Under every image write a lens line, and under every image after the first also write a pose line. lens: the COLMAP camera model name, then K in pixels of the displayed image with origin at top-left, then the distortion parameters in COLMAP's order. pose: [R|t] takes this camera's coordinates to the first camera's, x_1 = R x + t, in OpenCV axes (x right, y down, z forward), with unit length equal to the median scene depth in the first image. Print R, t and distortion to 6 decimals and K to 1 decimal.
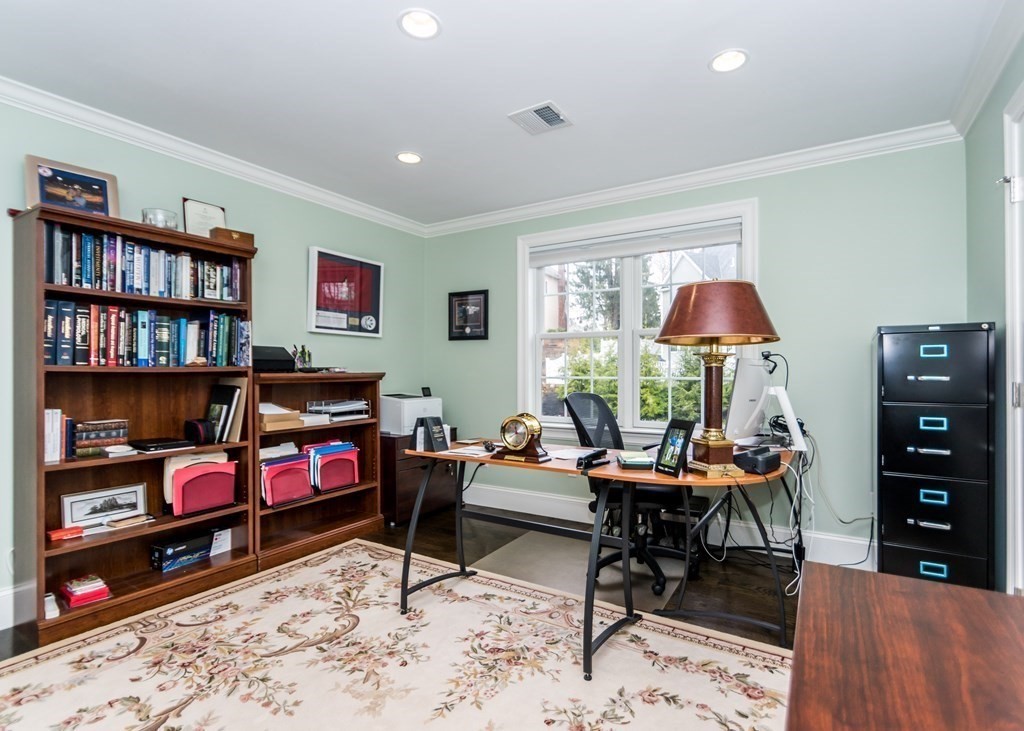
lens RADIAL K [[522.3, 0, 512.0], [0, 522.3, 366.2], [0, 0, 1]] dist [0.004597, -0.002822]
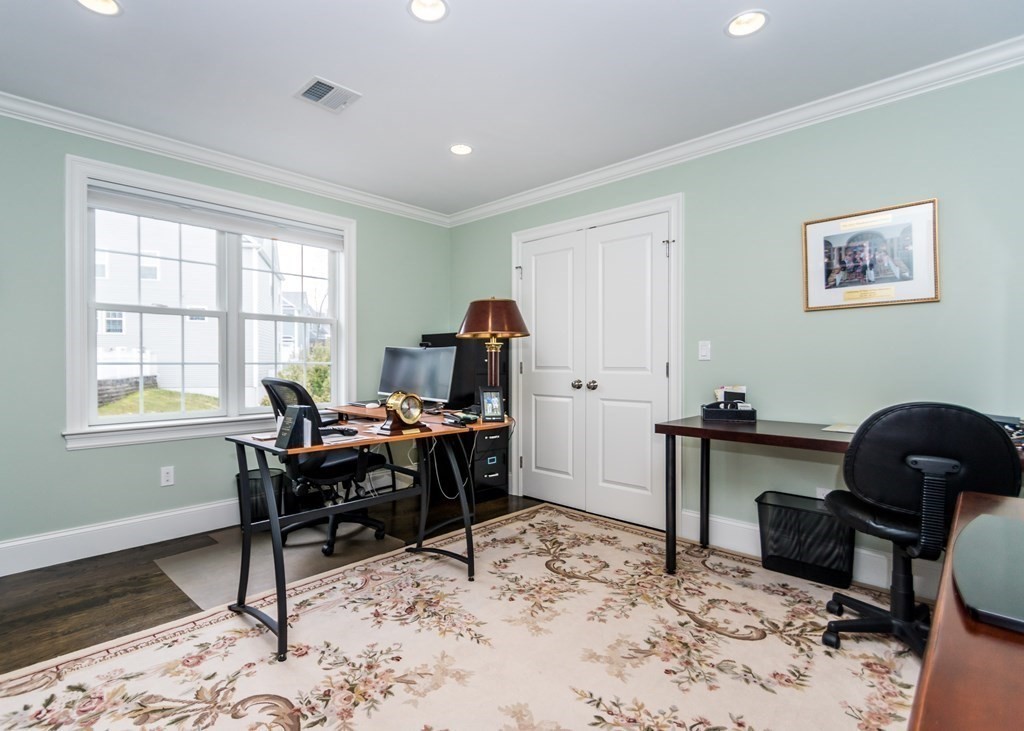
lens RADIAL K [[522.3, 0, 508.8], [0, 522.3, 363.1], [0, 0, 1]] dist [0.004597, -0.002822]
pose [[0.164356, -0.000117, 0.986401, -1.000883], [-0.010270, 0.999946, 0.001830, 0.025703], [-0.986348, -0.010431, 0.164346, 0.585549]]
